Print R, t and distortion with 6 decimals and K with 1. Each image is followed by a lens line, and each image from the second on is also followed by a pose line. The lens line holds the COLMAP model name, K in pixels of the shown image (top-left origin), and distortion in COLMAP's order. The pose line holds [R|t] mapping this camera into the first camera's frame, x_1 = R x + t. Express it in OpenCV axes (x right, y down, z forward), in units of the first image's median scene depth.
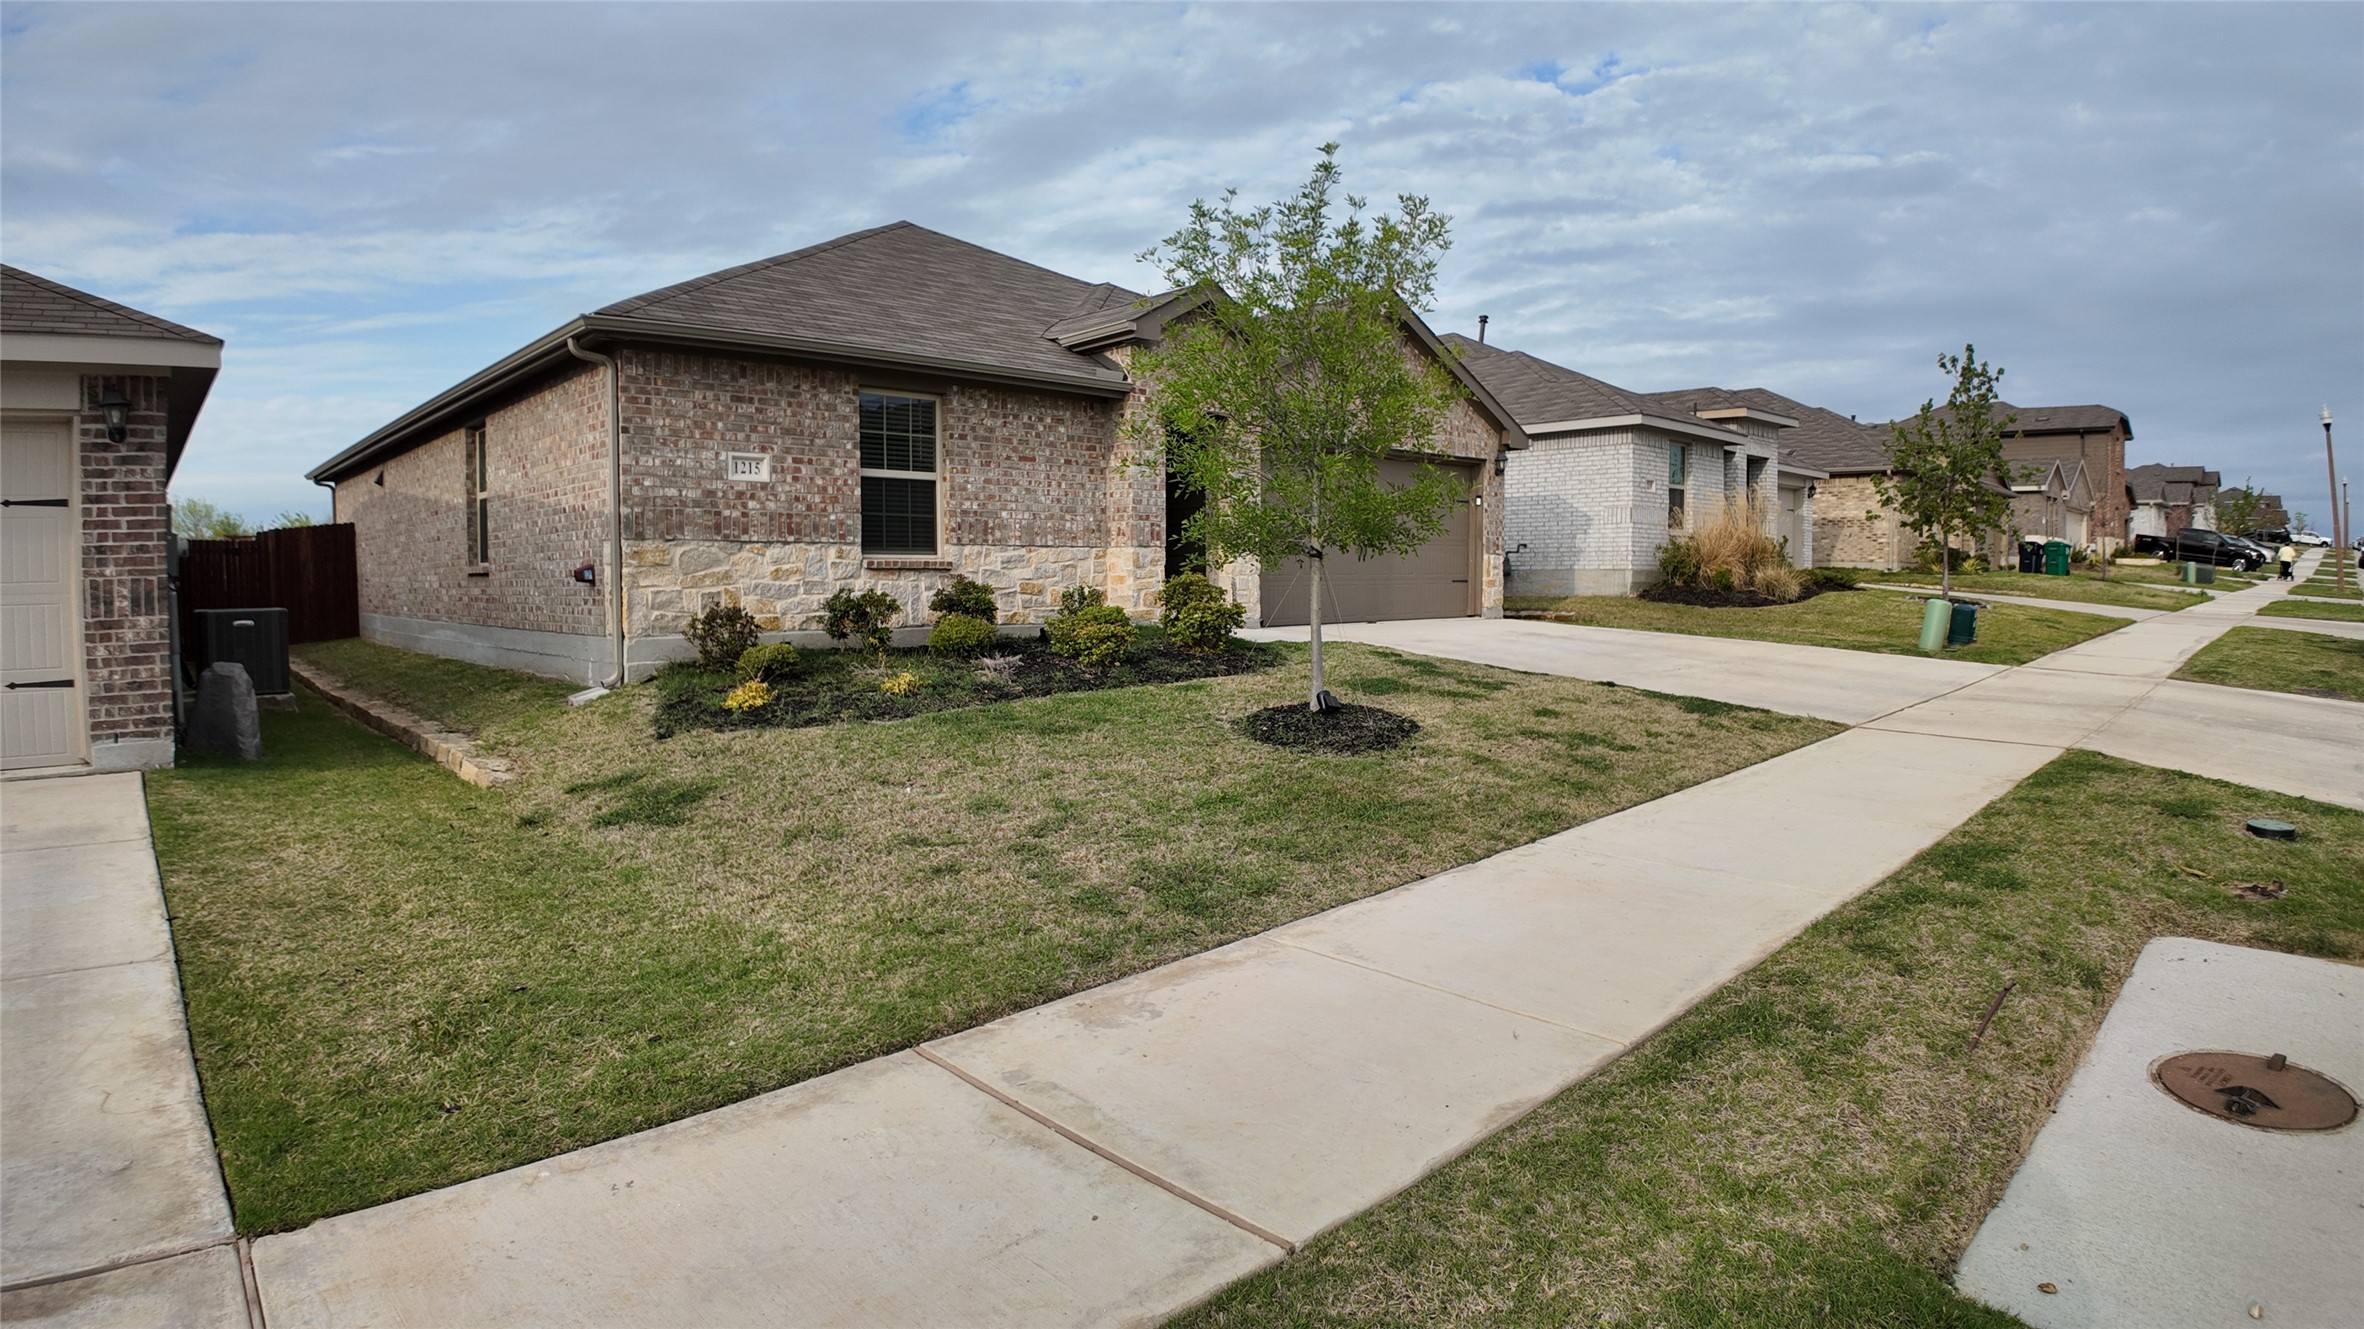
lens RADIAL K [[1255.7, 0, 1152.0], [0, 1255.7, 680.8], [0, 0, 1]] dist [-0.092744, -0.017171]
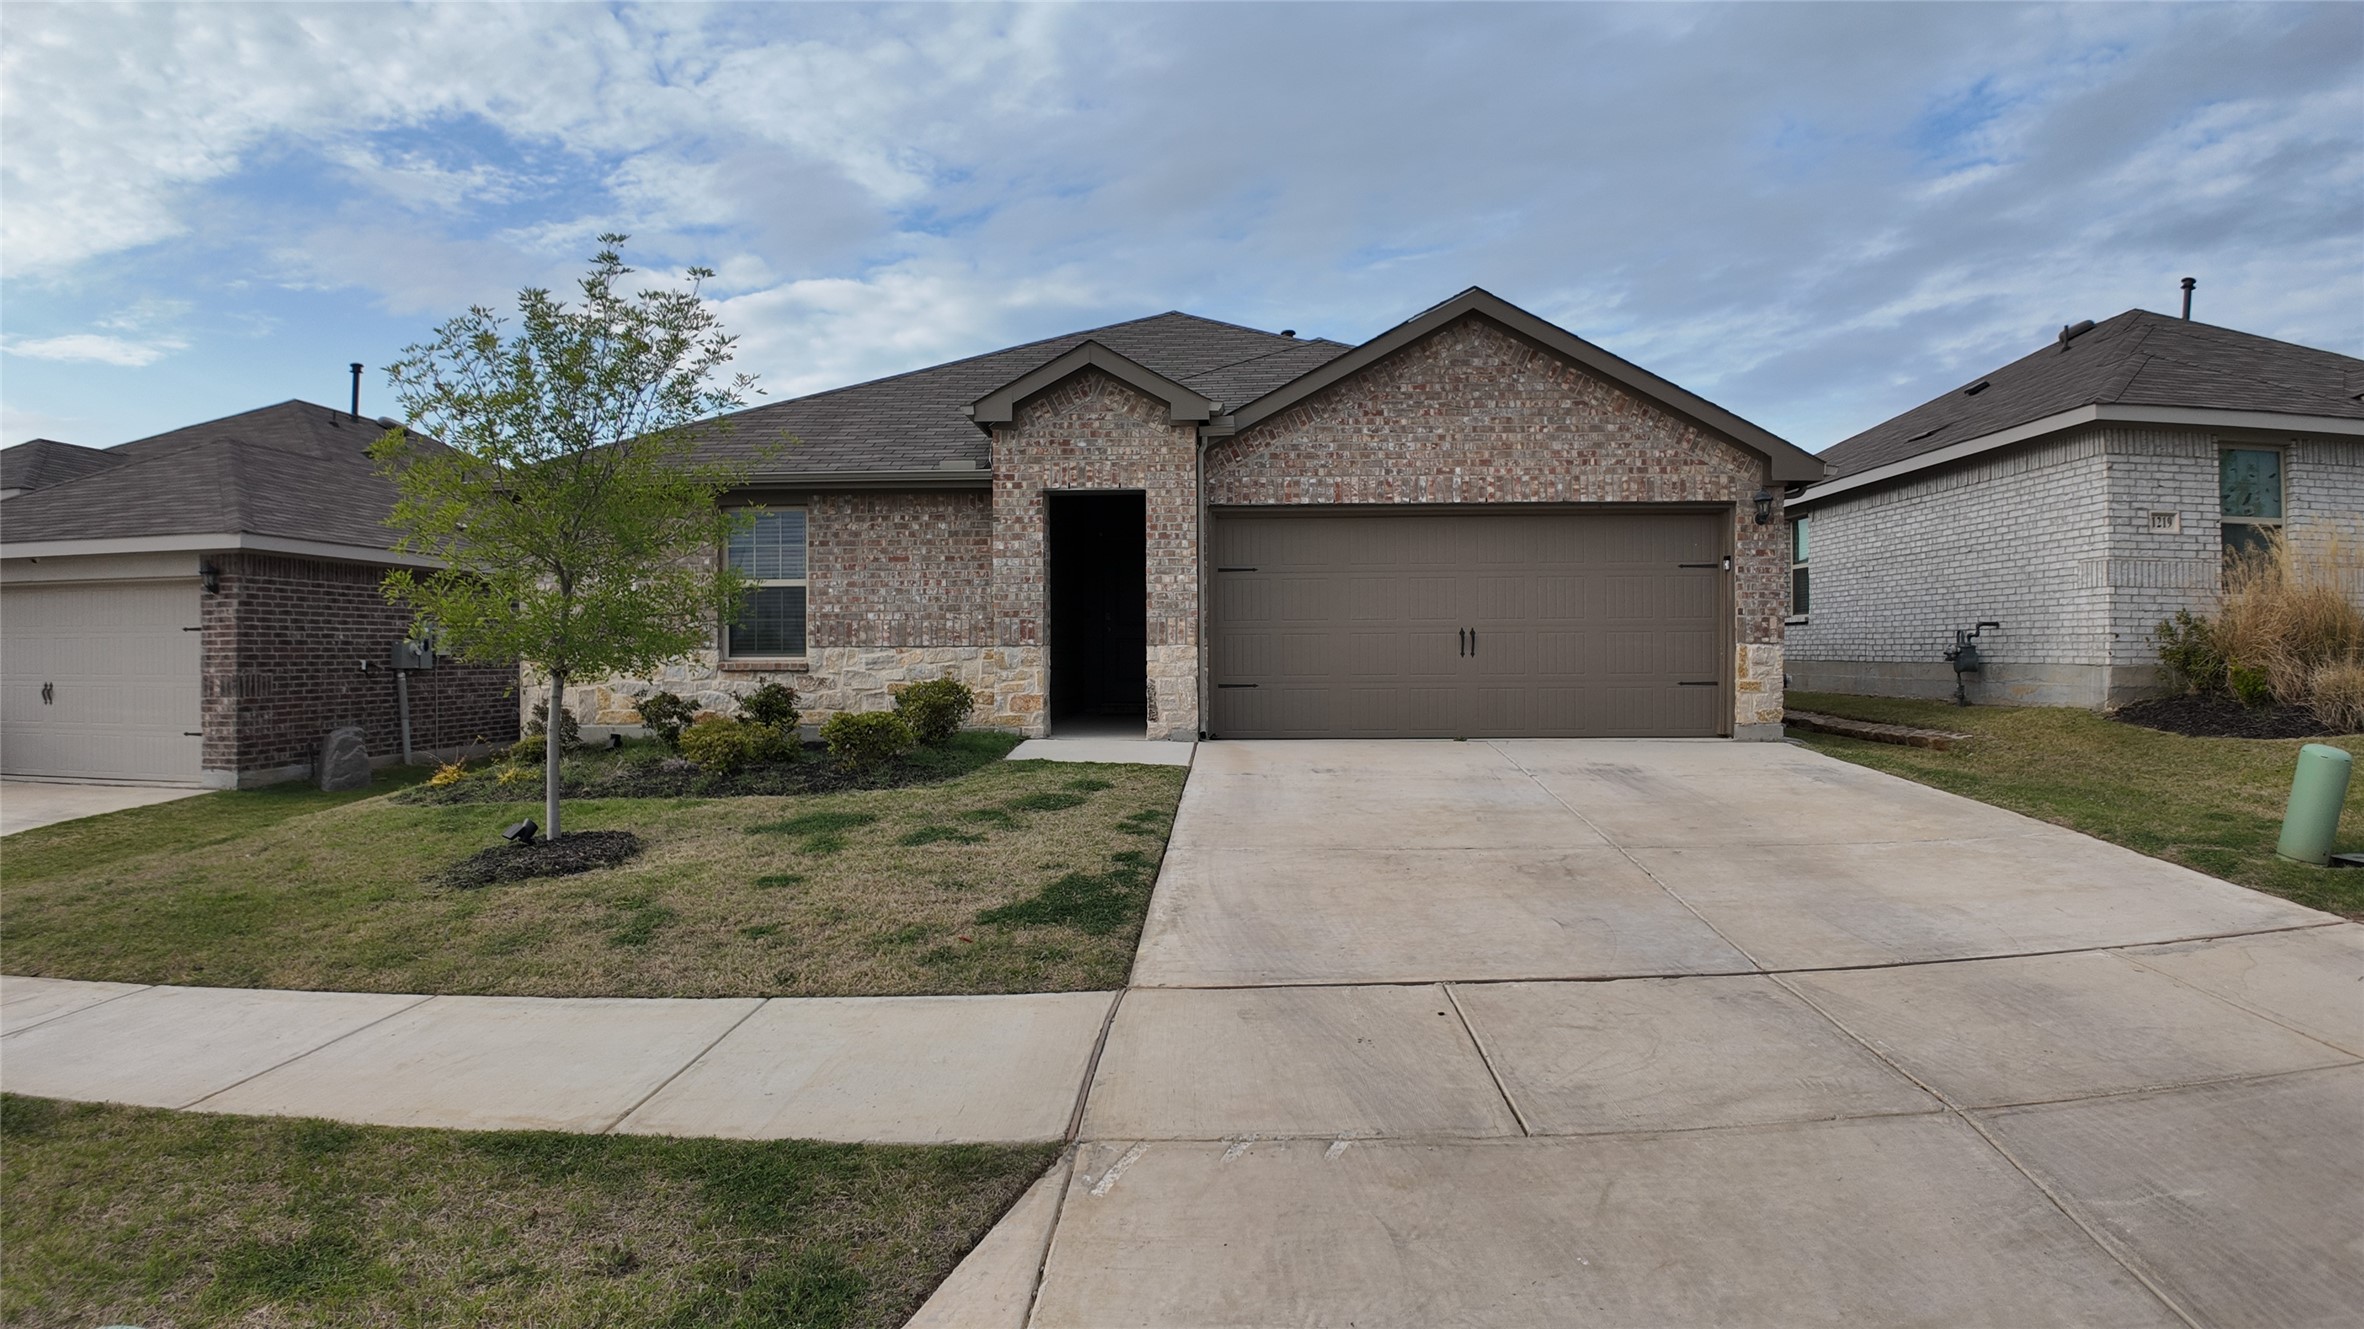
lens RADIAL K [[1277.5, 0, 1174.3], [0, 1277.5, 679.2], [0, 0, 1]] dist [-0.084645, -0.025523]
pose [[0.688514, 0.014376, -0.725080, 0.758405], [-0.058154, 0.997678, -0.035441, -0.057562], [0.722887, 0.066568, 0.687752, 0.456475]]
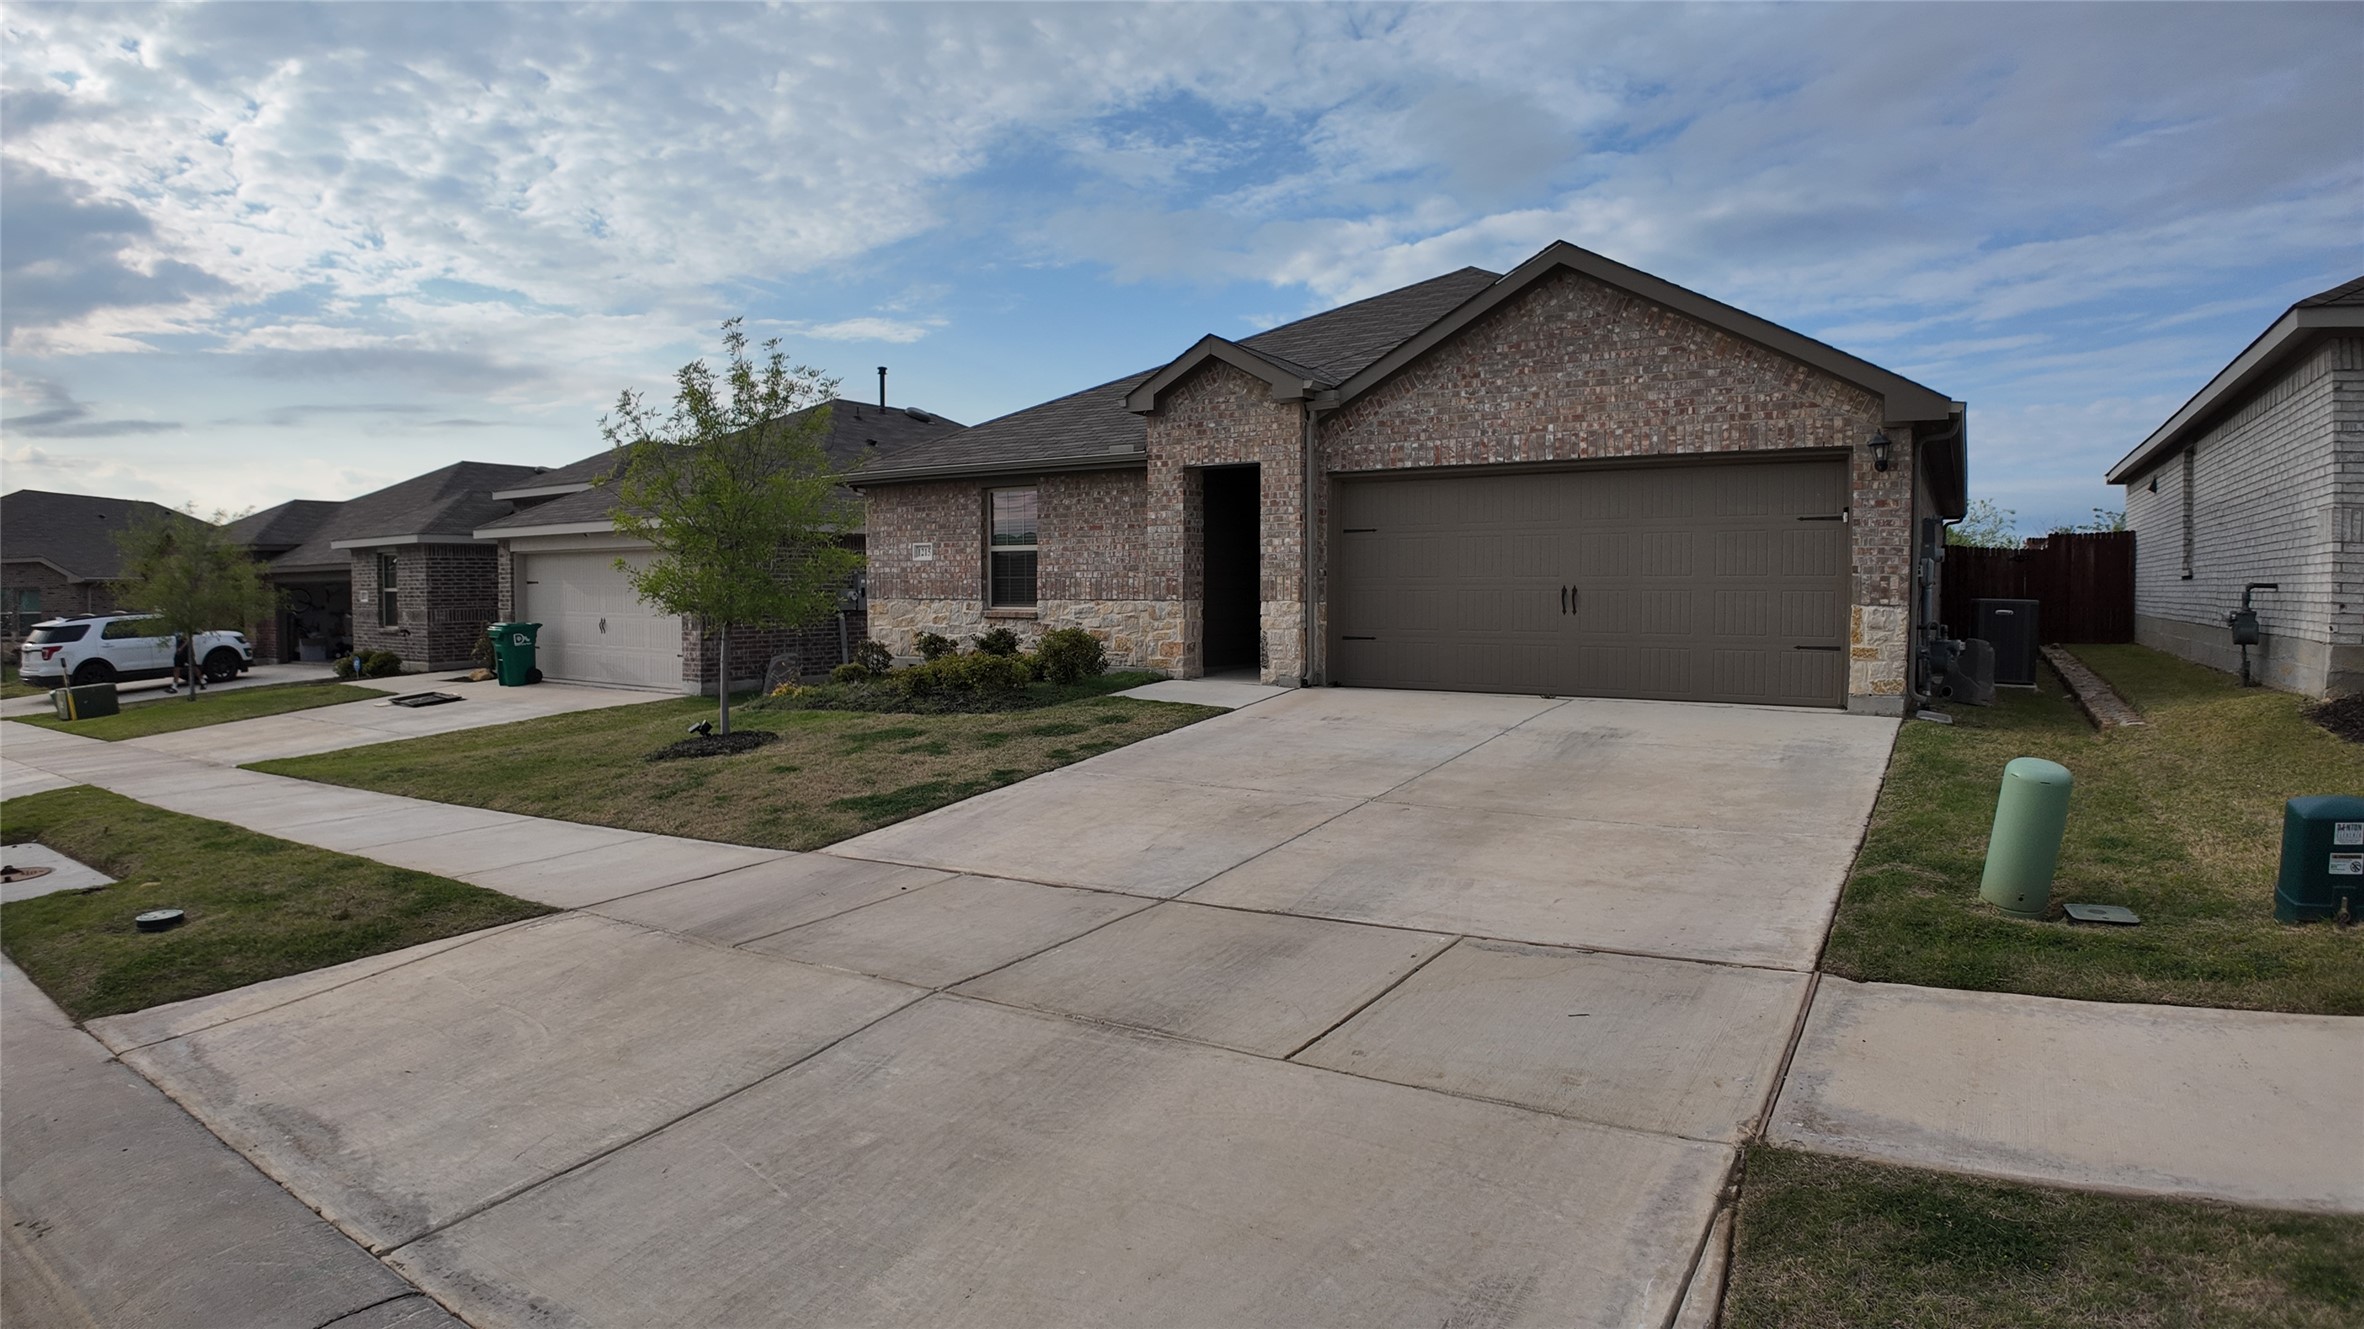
lens RADIAL K [[1255.7, 0, 1152.0], [0, 1255.7, 680.8], [0, 0, 1]] dist [-0.092744, -0.017171]
pose [[0.216940, 0.074946, -0.973304, 1.060647], [-0.078063, 0.995187, 0.059232, -0.102973], [0.973059, 0.063129, 0.221746, 0.769505]]
